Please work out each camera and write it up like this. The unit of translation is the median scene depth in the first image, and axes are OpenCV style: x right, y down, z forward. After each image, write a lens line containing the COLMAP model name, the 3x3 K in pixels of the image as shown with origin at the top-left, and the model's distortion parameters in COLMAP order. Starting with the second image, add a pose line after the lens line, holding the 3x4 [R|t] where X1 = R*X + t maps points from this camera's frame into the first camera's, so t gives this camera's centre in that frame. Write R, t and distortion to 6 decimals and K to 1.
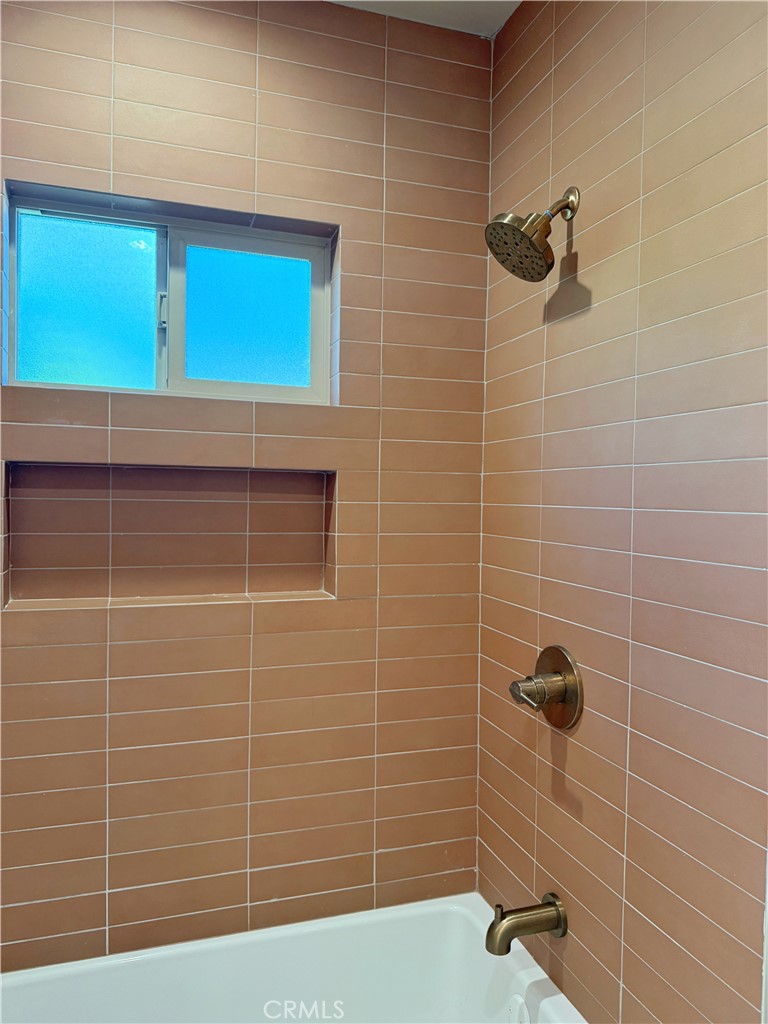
lens RADIAL K [[723.1, 0, 384.0], [0, 723.1, 518.2], [0, 0, 1]] dist [0.001204, -0.005173]
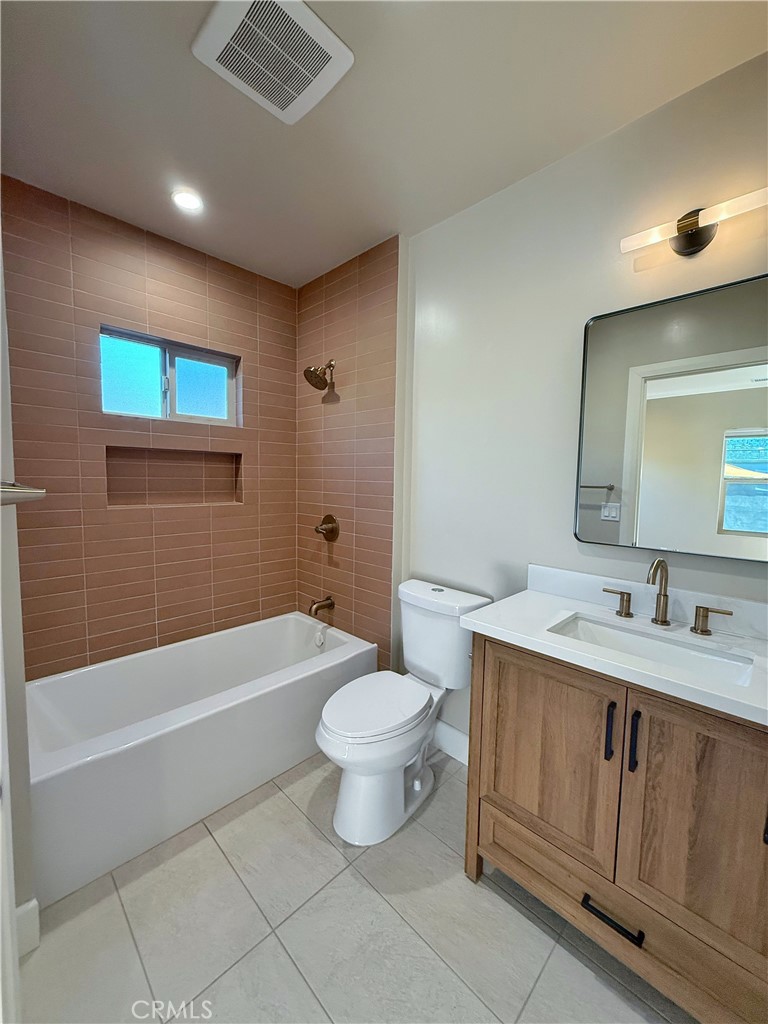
lens RADIAL K [[407.5, 0, 378.5], [0, 407.5, 506.5], [0, 0, 1]] dist [-0.000304, 0.000042]
pose [[0.896240, -0.032445, 0.442380, -0.307661], [0.008174, 0.998360, 0.056663, 0.047783], [-0.443493, -0.047168, 0.895036, -0.568413]]
